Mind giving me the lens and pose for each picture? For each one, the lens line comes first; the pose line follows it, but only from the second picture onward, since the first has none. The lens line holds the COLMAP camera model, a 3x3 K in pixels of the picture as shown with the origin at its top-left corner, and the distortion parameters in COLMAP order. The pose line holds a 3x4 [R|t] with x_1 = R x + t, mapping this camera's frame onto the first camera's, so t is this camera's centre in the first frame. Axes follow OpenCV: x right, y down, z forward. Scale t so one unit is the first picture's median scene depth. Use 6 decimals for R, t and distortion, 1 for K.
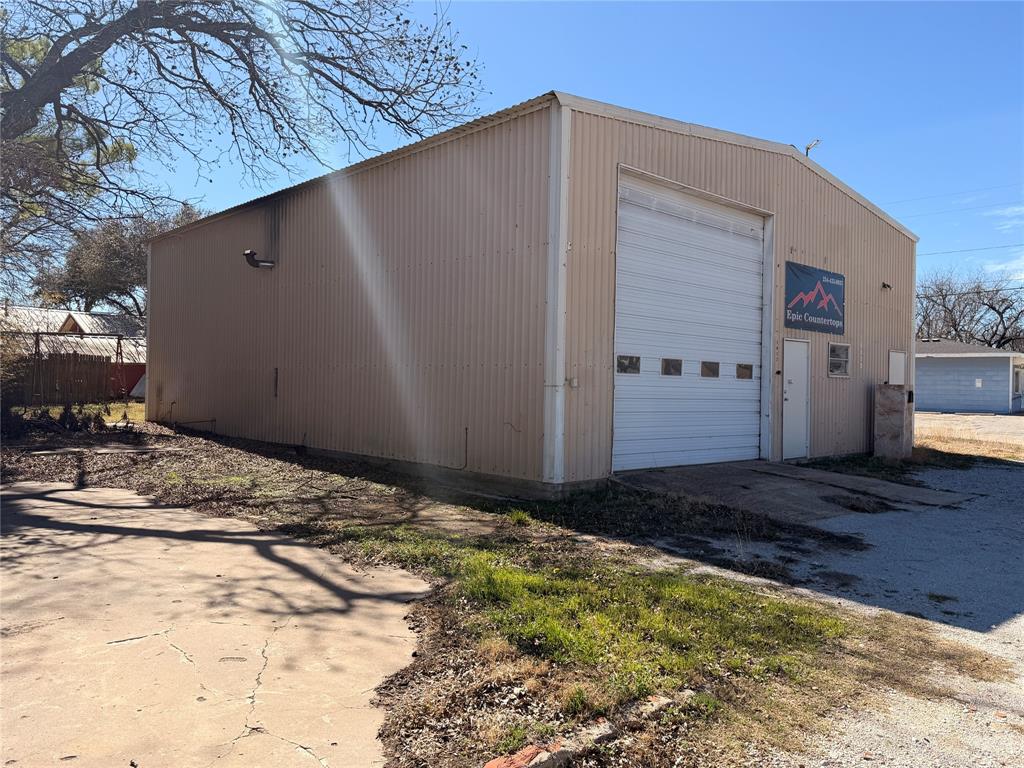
lens RADIAL K [[779.7, 0, 512.0], [0, 779.7, 384.0], [0, 0, 1]] dist [0.090733, -0.132152]
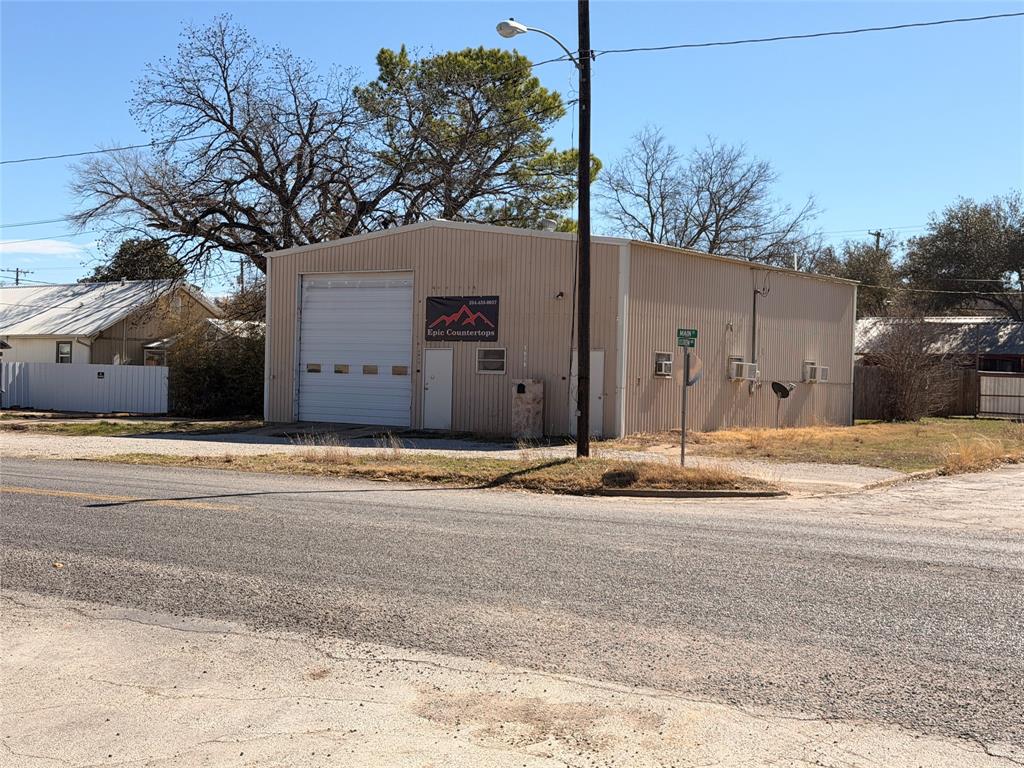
lens RADIAL K [[1393.2, 0, 518.1], [0, 1393.2, 390.2], [0, 0, 1]] dist [0.113726, -0.005006]
pose [[0.196531, -0.008941, -0.980457, 2.955064], [-0.015815, 0.999799, -0.012288, 0.051344], [0.980370, 0.017921, 0.196351, 0.641660]]
